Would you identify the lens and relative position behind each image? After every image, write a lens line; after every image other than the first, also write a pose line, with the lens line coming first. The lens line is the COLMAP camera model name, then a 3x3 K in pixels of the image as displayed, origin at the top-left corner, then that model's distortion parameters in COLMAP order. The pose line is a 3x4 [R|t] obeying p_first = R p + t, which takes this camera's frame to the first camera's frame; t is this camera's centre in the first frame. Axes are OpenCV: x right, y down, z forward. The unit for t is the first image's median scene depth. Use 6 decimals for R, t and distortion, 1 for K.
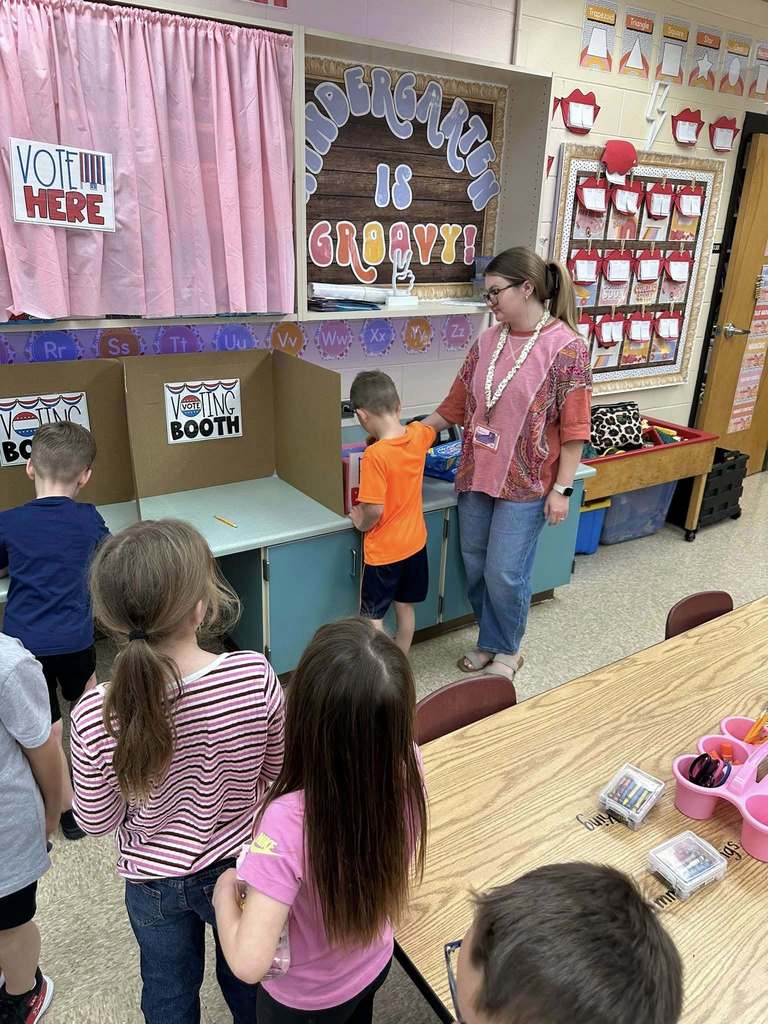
lens RADIAL K [[741.3, 0, 386.1], [0, 741.3, 514.9], [0, 0, 1]] dist [-0.010215, -0.003591]
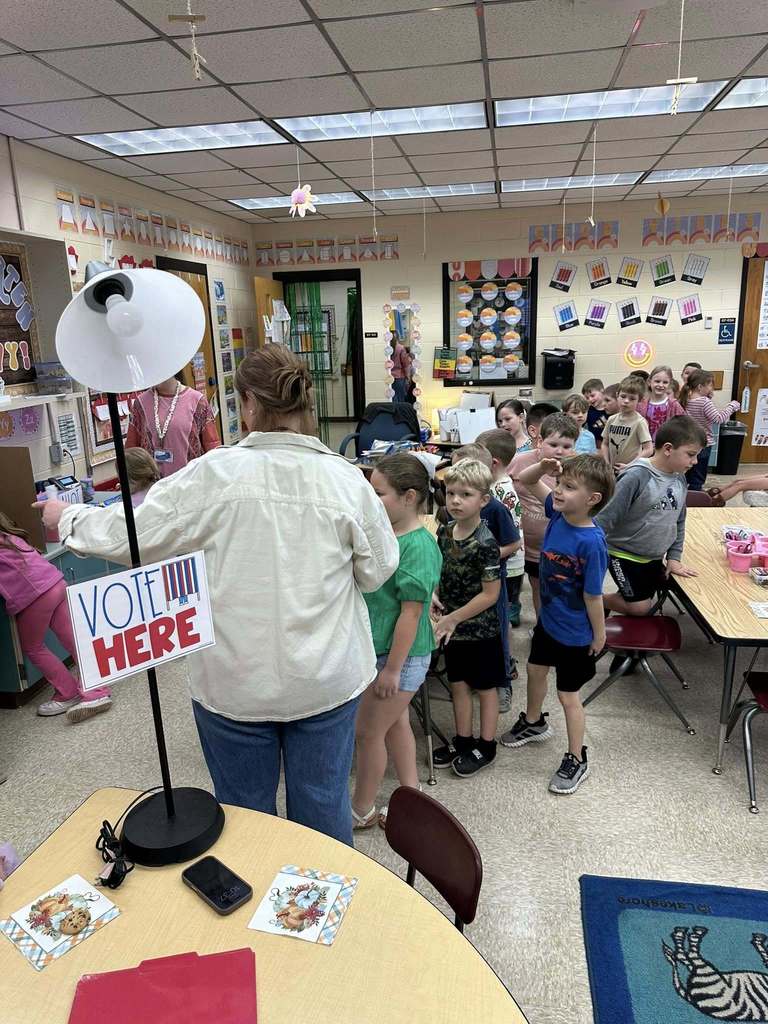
lens RADIAL K [[741.3, 0, 383.6], [0, 741.3, 514.6], [0, 0, 1]] dist [-0.010215, -0.003591]
pose [[0.676630, -0.234837, 0.697871, -0.448001], [0.321635, 0.946839, 0.006770, 0.105543], [-0.662362, 0.219879, 0.716191, -0.318699]]
